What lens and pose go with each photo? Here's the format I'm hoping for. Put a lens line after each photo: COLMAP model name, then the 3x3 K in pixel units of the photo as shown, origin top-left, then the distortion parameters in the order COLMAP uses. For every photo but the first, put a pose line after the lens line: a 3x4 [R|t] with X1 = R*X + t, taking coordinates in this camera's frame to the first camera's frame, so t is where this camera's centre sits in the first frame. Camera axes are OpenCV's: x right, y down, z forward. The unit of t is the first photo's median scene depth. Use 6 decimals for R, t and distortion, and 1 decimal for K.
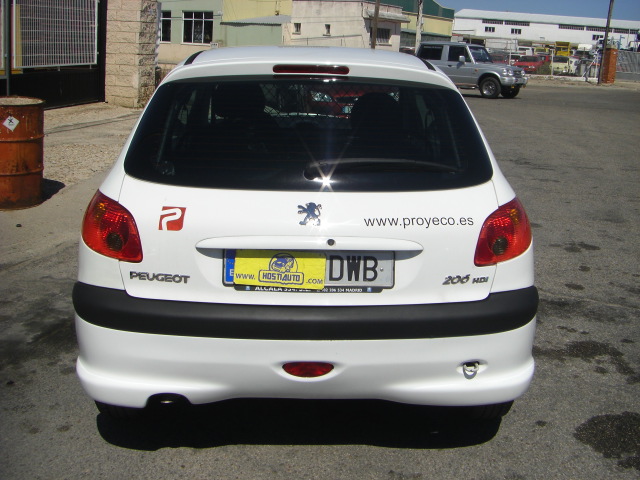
lens RADIAL K [[720.2, 0, 342.0], [0, 720.2, 211.4], [0, 0, 1]] dist [-0.175266, 0.070964]
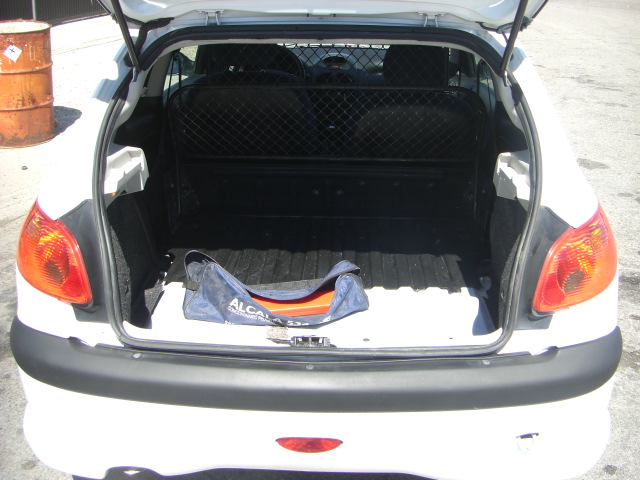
lens RADIAL K [[720.2, 0, 342.0], [0, 720.2, 211.4], [0, 0, 1]] dist [-0.175266, 0.070964]
pose [[0.997461, 0.008823, -0.070667, 0.025634], [0.001244, 0.989984, 0.141171, -0.086170], [0.071205, -0.140900, 0.987460, 0.202587]]
